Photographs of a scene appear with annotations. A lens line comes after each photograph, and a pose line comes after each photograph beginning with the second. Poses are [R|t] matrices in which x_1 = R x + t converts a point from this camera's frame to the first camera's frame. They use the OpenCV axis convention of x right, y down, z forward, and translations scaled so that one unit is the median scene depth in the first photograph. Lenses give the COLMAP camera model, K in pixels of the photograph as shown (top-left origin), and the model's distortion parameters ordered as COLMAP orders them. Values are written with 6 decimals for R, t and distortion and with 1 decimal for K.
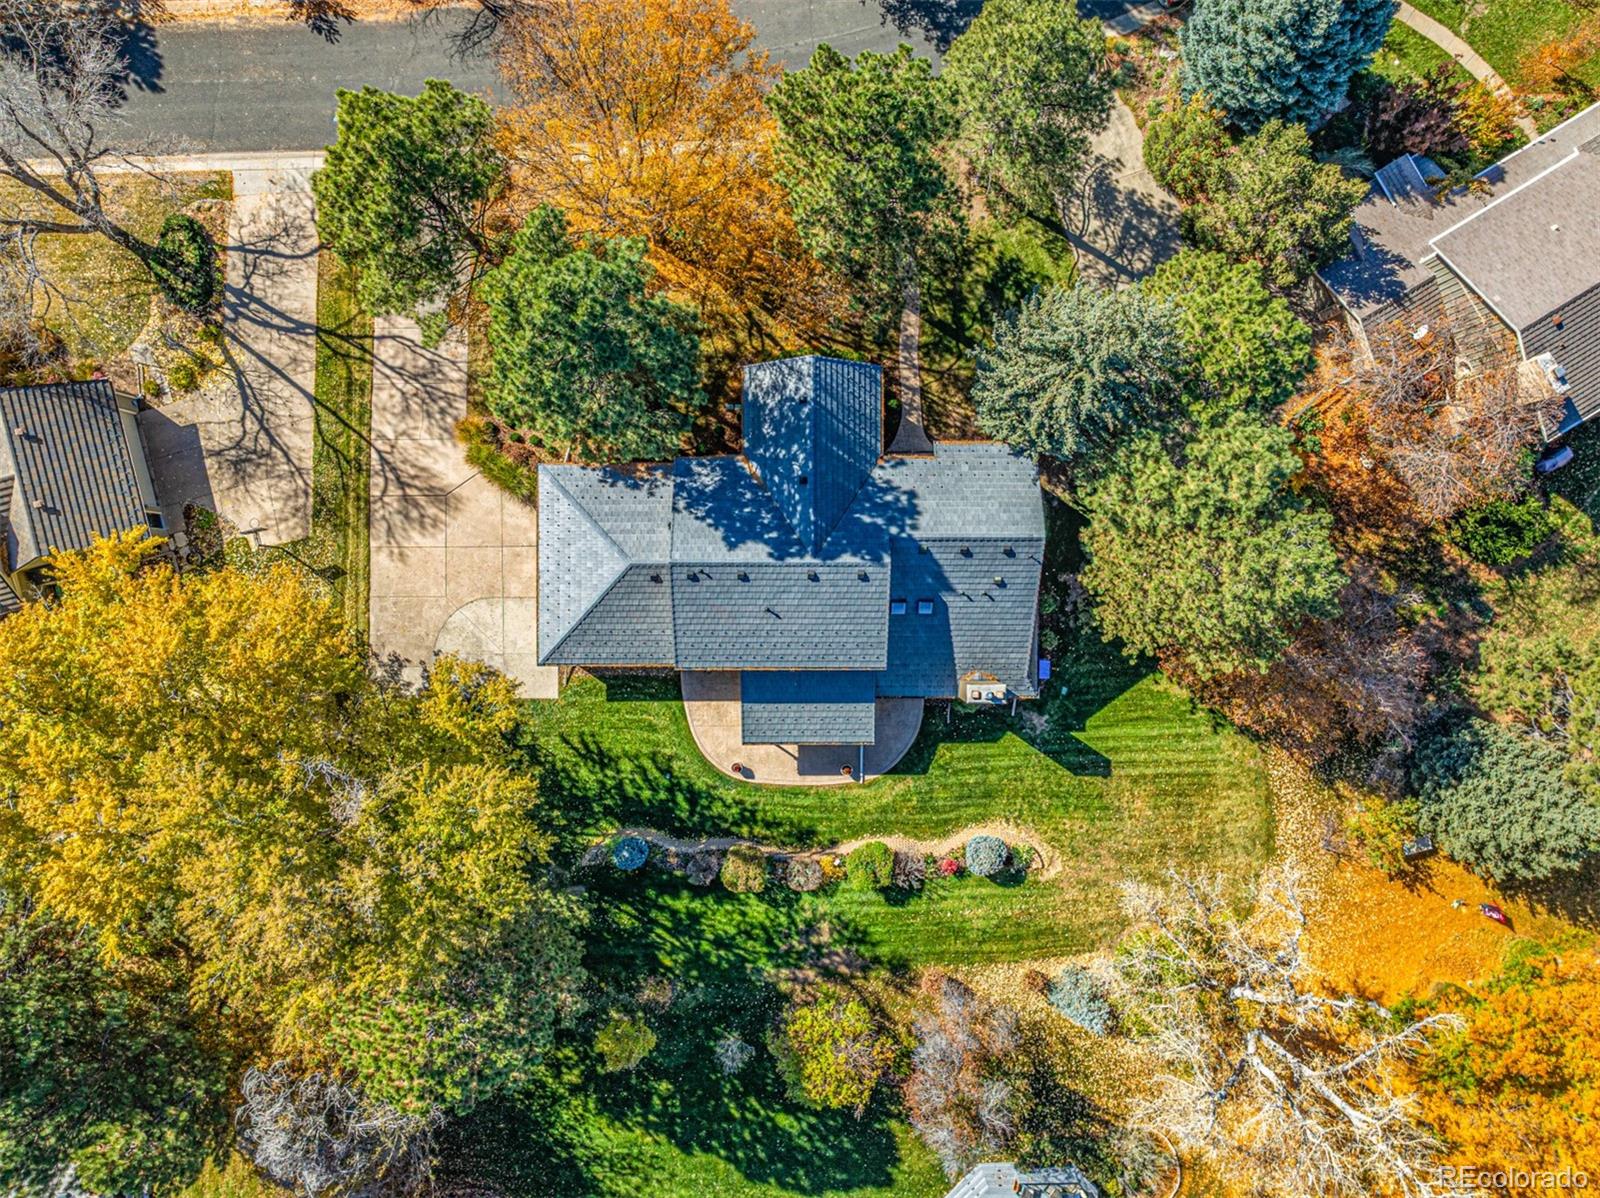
lens RADIAL K [[1166.7, 0, 800.0], [0, 1166.7, 599.0], [0, 0, 1]] dist [-0.083156, 0.001289]
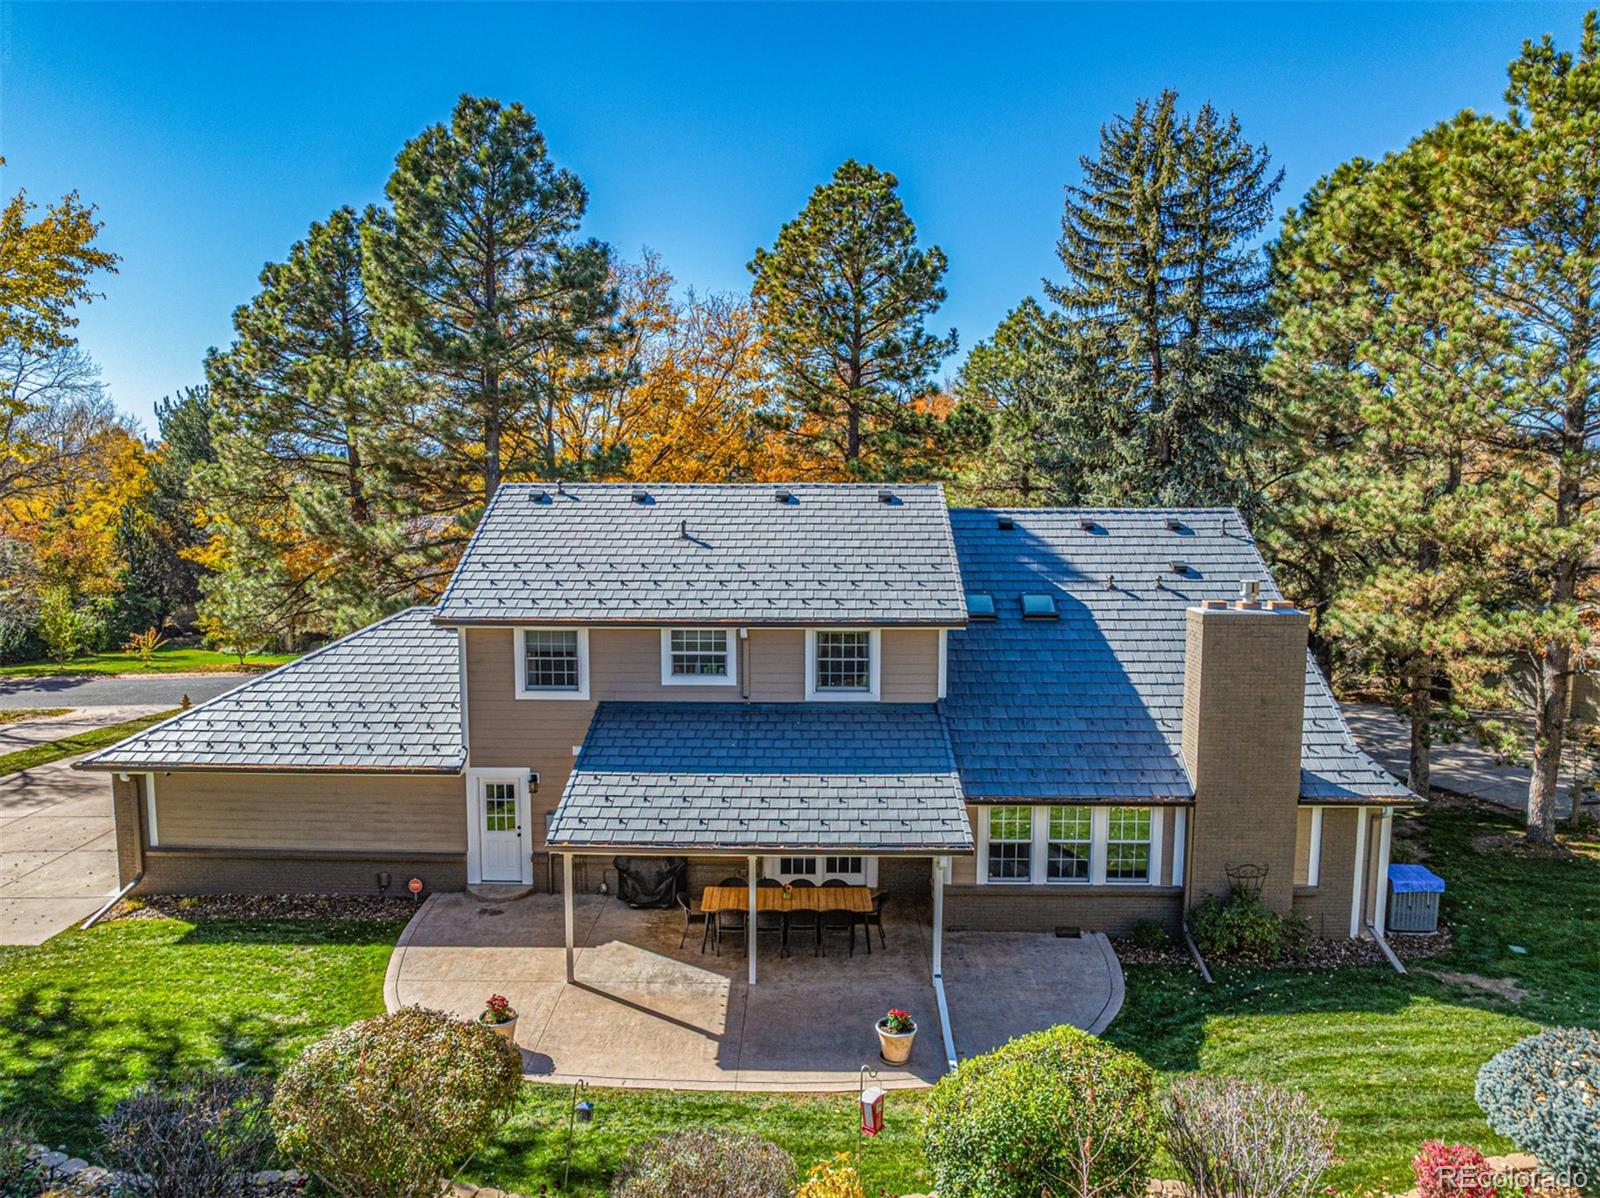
lens RADIAL K [[1119.6, 0, 800.0], [0, 1119.6, 599.0], [0, 0, 1]] dist [-0.024127, -0.001671]
pose [[0.999896, -0.000396, -0.014391, 0.021240], [-0.014271, 0.104280, -0.994446, 0.409369], [0.001895, 0.994548, 0.104264, 0.891965]]
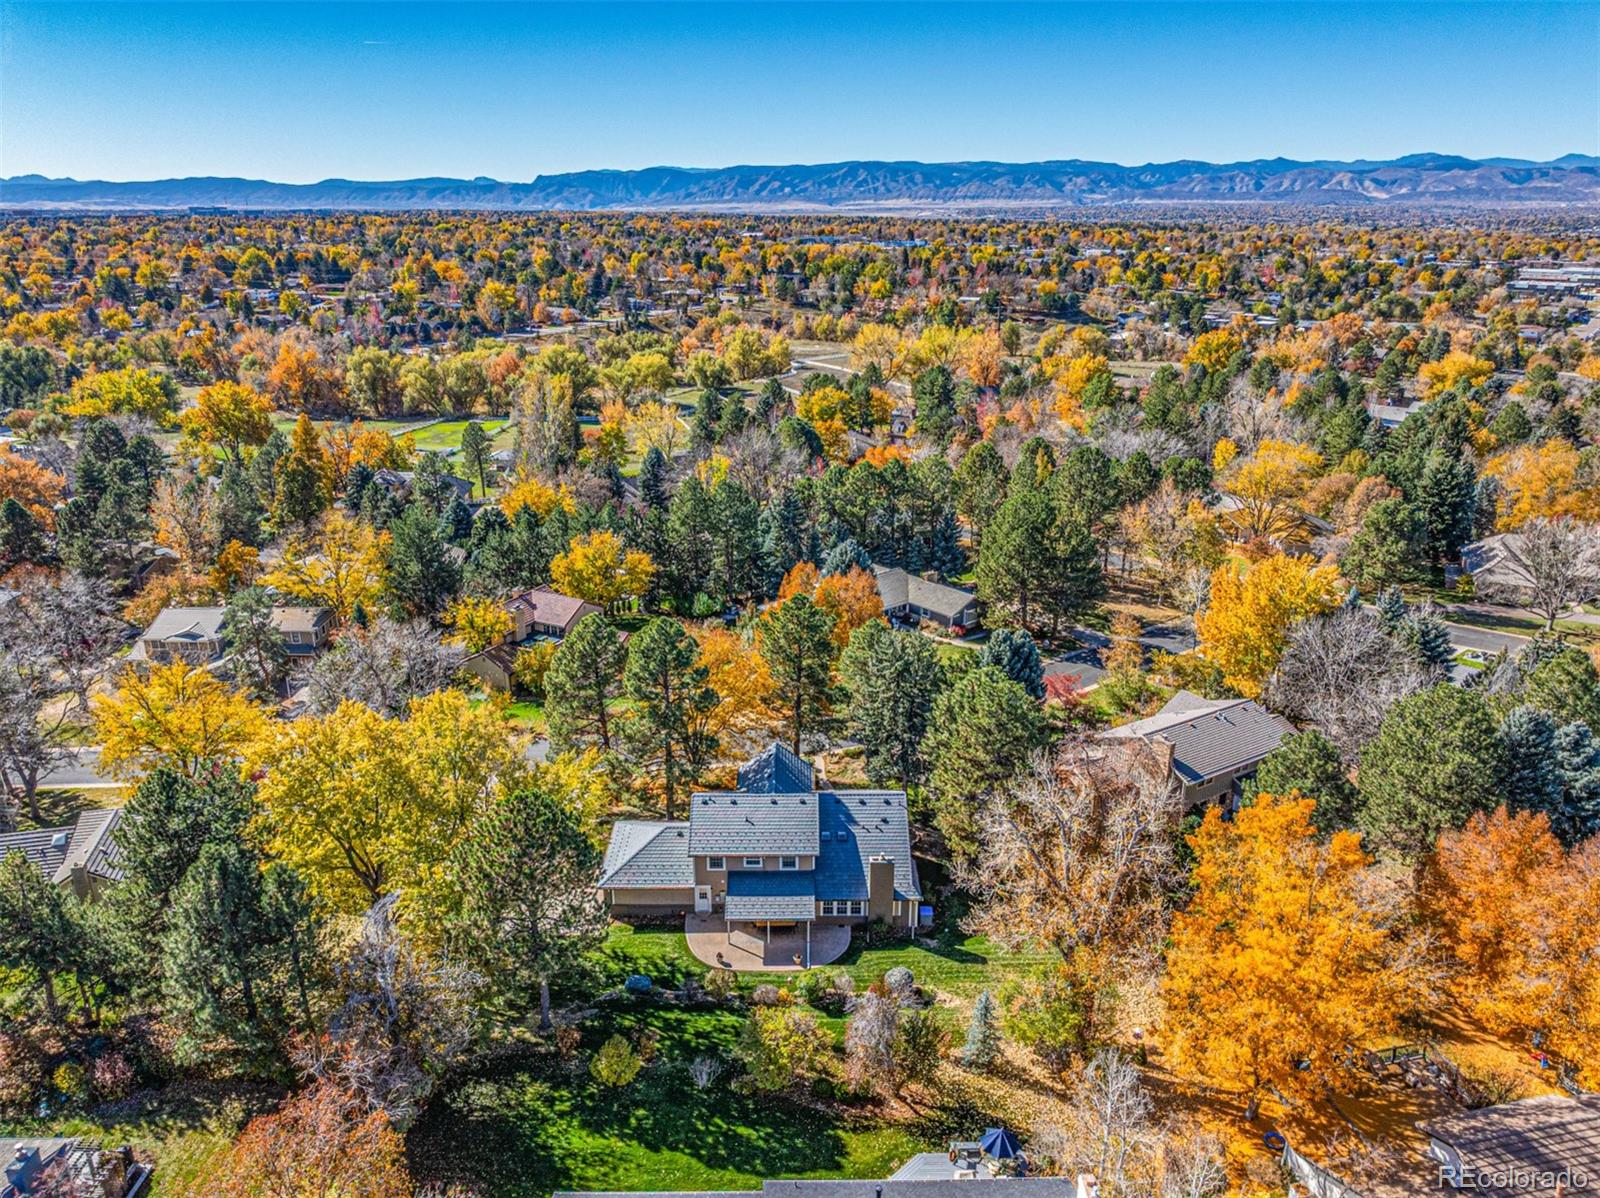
lens RADIAL K [[1119.6, 0, 800.0], [0, 1119.6, 599.0], [0, 0, 1]] dist [-0.024127, -0.001671]
pose [[0.999967, -0.005934, 0.005562, 0.038352], [0.007224, 0.333949, -0.942563, 1.312593], [0.003736, 0.942572, 0.333981, 0.138295]]
